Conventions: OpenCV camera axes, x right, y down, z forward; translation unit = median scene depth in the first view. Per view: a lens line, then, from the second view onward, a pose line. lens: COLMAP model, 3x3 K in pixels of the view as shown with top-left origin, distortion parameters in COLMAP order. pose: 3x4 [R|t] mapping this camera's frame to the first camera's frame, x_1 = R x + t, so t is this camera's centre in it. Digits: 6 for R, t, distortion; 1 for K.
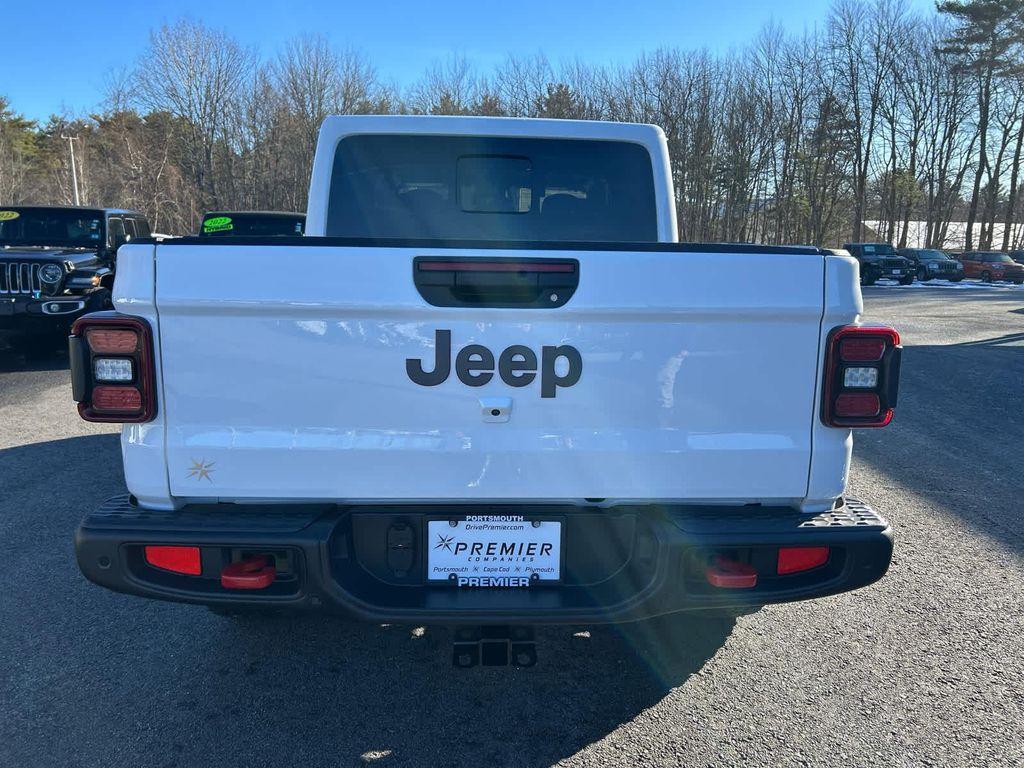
lens RADIAL K [[770.0, 0, 520.7], [0, 770.0, 392.3], [0, 0, 1]] dist [0.058001, -0.061023]
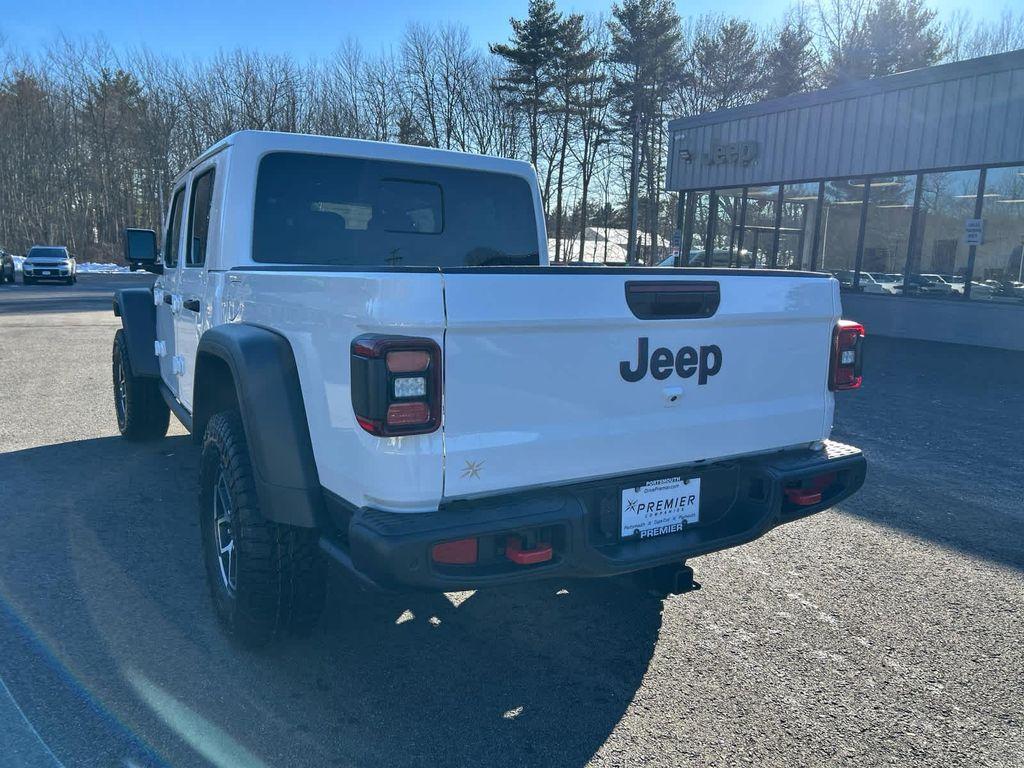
lens RADIAL K [[770.0, 0, 519.7], [0, 770.0, 386.9], [0, 0, 1]] dist [0.058001, -0.061023]
pose [[0.872421, -0.072908, 0.483287, -0.851027], [0.080489, 0.996743, 0.005072, -0.020298], [-0.482082, 0.034475, 0.875447, -0.025808]]
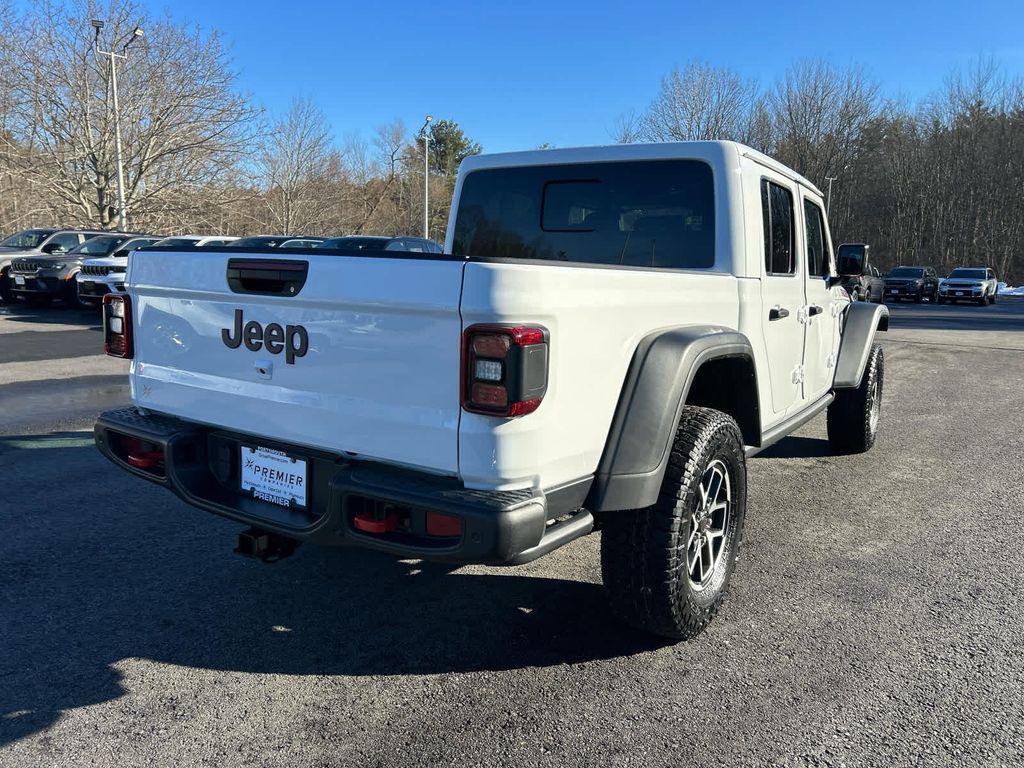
lens RADIAL K [[770.0, 0, 520.7], [0, 770.0, 381.8], [0, 0, 1]] dist [0.058001, -0.061023]
pose [[0.816723, 0.094464, -0.569246, 1.077165], [-0.119322, 0.992835, -0.006441, -0.001094], [0.564558, 0.073184, 0.822142, 0.115890]]
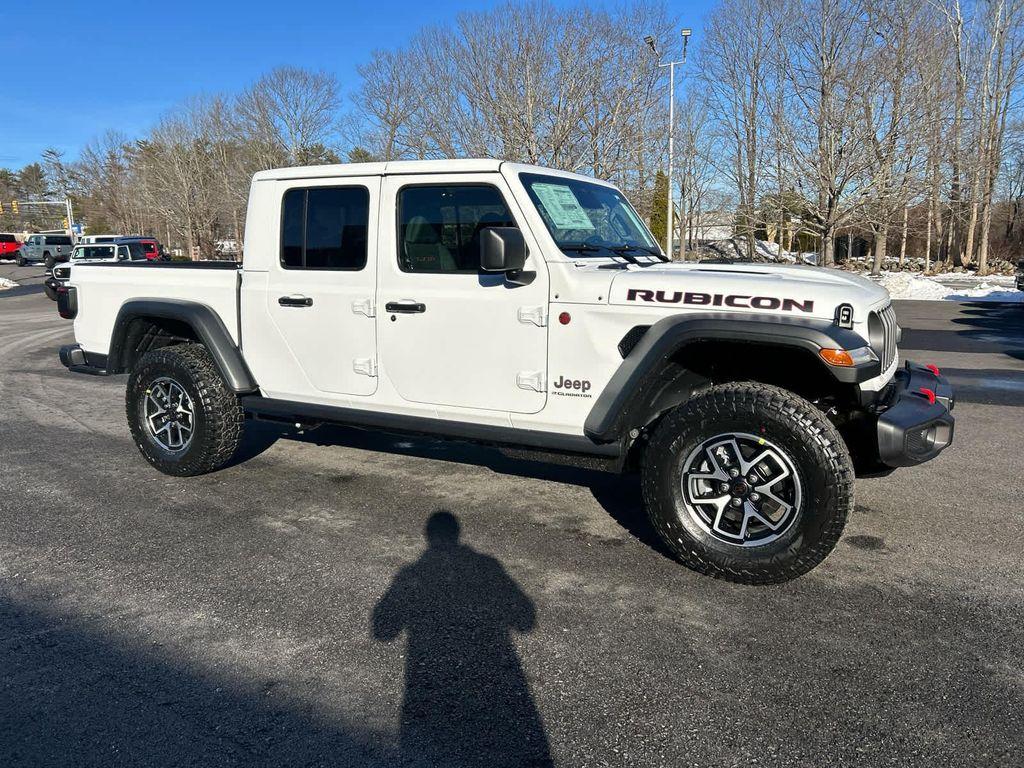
lens RADIAL K [[770.0, 0, 511.6], [0, 770.0, 384.2], [0, 0, 1]] dist [0.058001, -0.061023]
pose [[-0.527959, 0.127575, -0.839633, 2.226760], [-0.150578, 0.958927, 0.240384, -0.748586], [0.835814, 0.253343, -0.487065, 4.185935]]
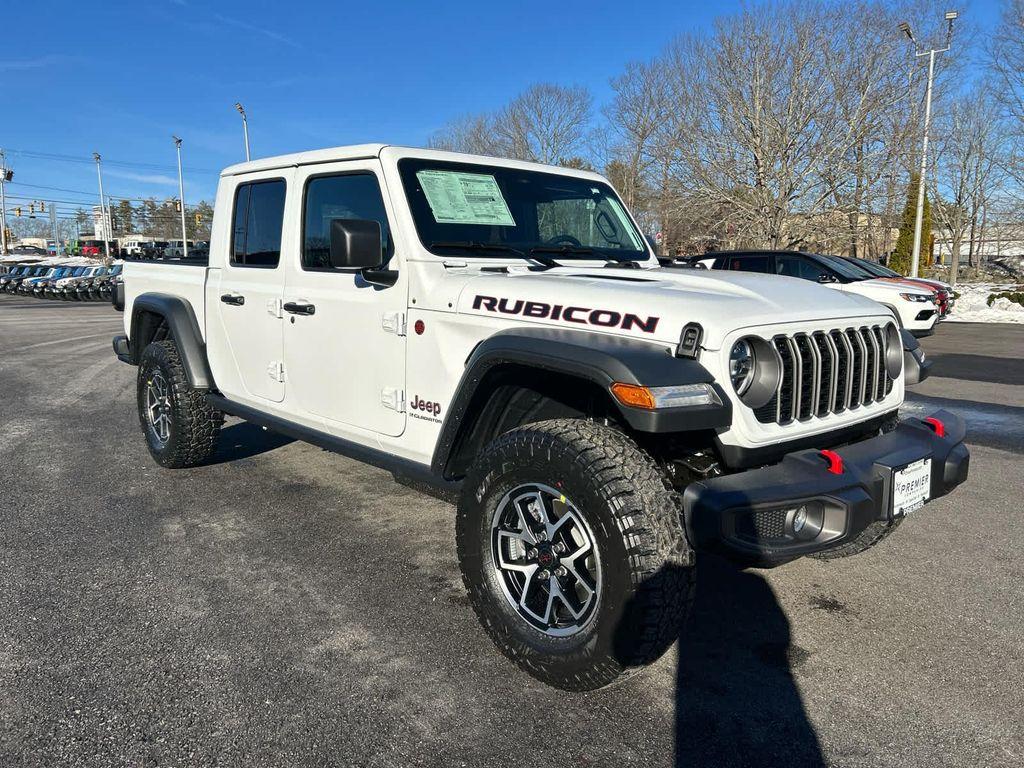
lens RADIAL K [[770.0, 0, 511.2], [0, 770.0, 387.8], [0, 0, 1]] dist [0.058001, -0.061023]
pose [[-0.770822, 0.071690, -0.633004, 1.326850], [-0.138281, 0.951128, 0.276105, -0.826984], [0.621862, 0.300360, -0.723237, 4.703554]]
